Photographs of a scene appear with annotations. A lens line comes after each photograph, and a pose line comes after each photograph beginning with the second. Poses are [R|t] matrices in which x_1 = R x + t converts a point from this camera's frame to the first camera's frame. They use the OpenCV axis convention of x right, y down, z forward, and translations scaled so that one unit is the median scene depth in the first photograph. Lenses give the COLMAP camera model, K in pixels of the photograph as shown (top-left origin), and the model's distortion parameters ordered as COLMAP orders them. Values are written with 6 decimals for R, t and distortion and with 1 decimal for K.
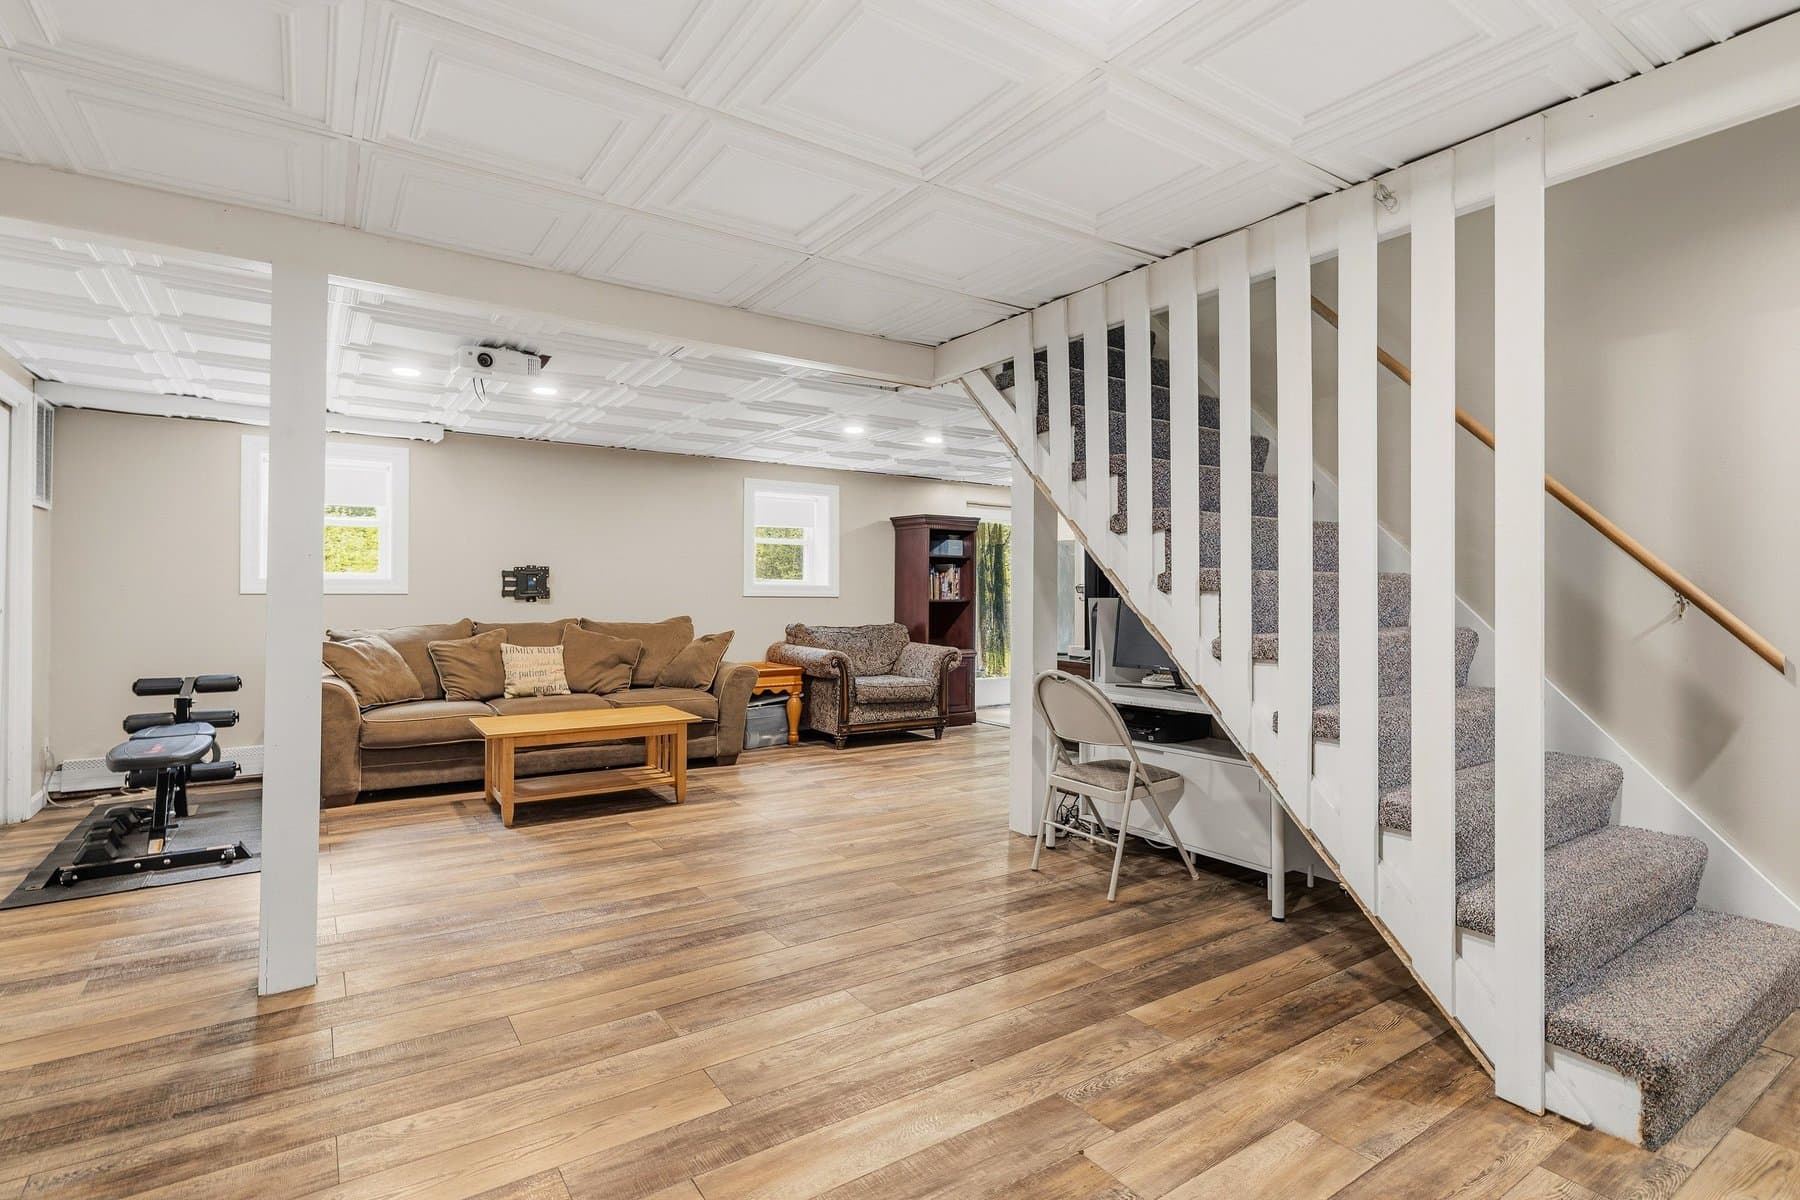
lens RADIAL K [[886.1, 0, 907.9], [0, 886.1, 589.6], [0, 0, 1]] dist [0.003868, 0.000946]
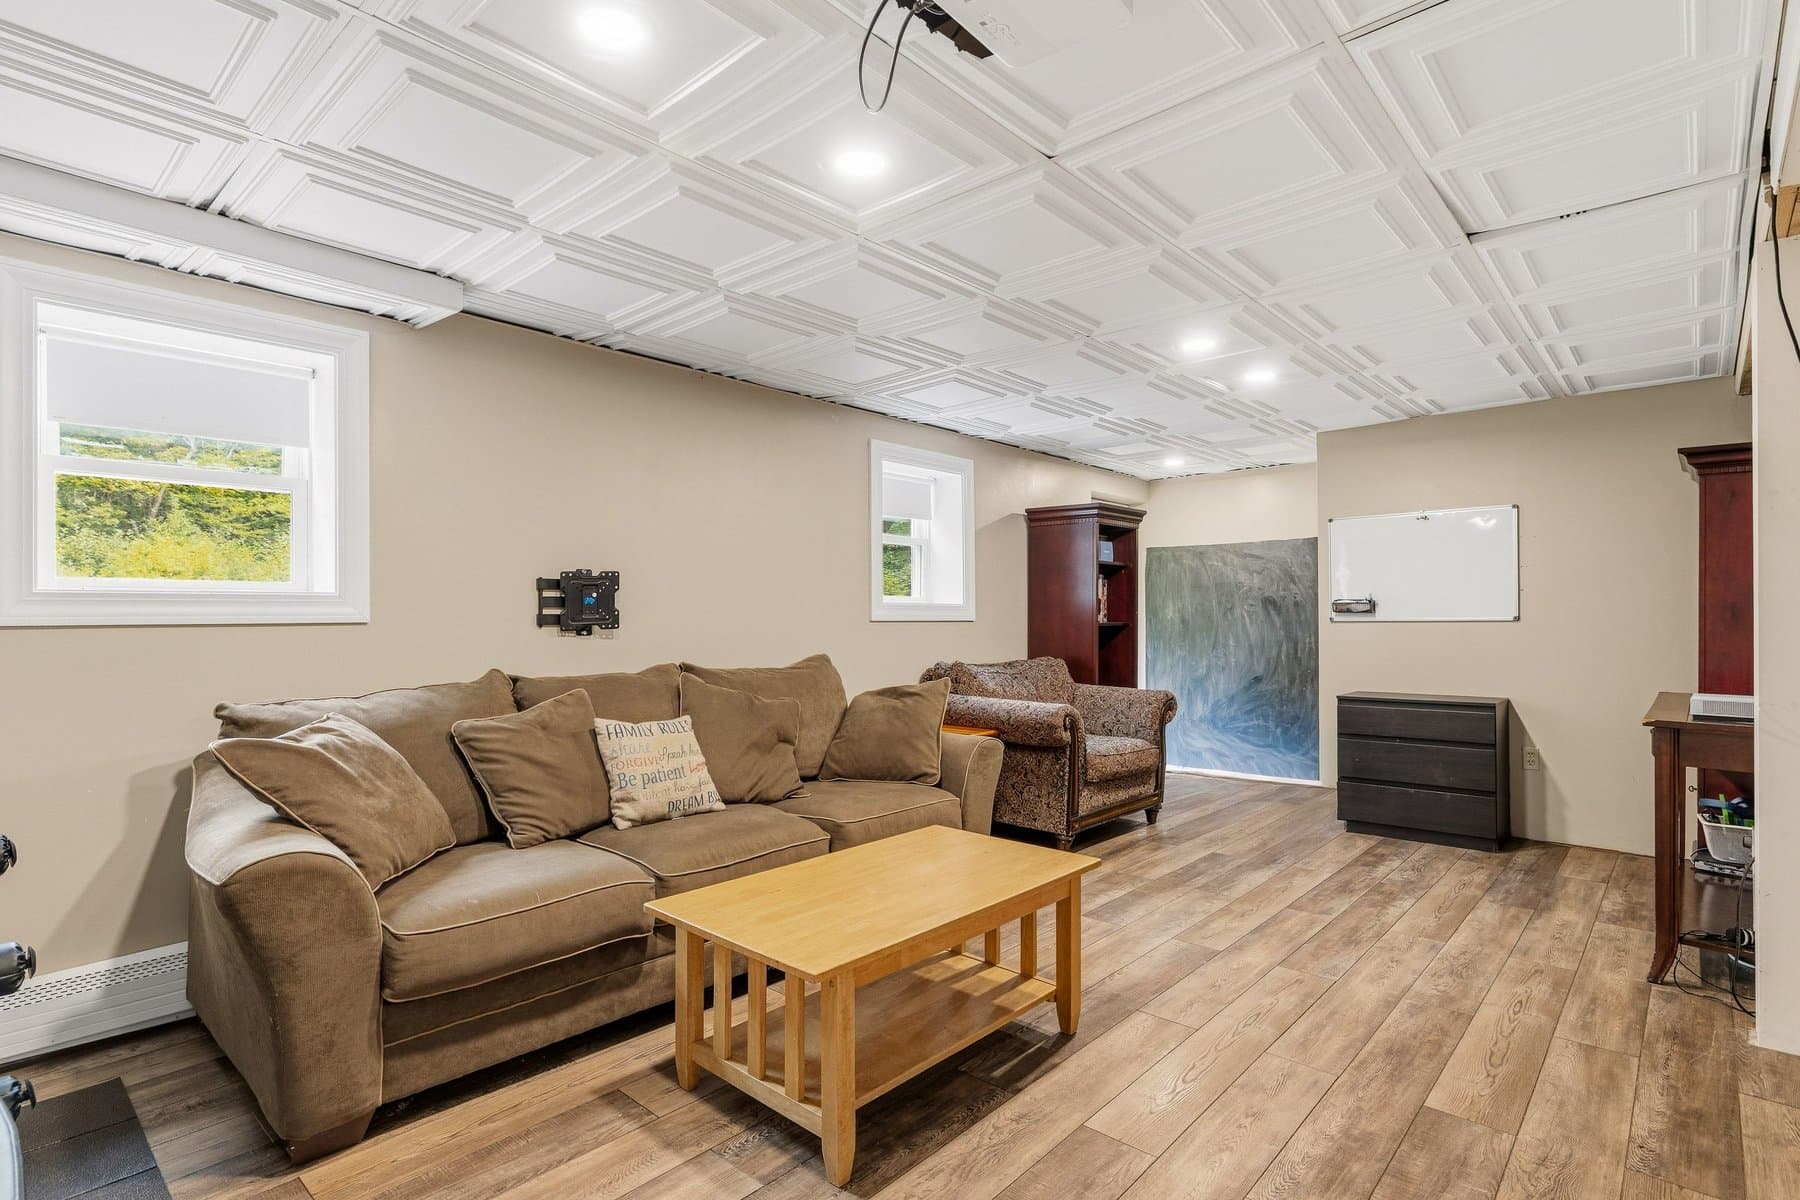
lens RADIAL K [[886.1, 0, 894.2], [0, 886.1, 612.5], [0, 0, 1]] dist [0.003868, 0.000946]
pose [[0.971982, -0.007056, 0.234949, -0.386873], [0.006989, 0.999975, 0.001116, 0.000479], [-0.234951, 0.000557, 0.972007, 0.438947]]
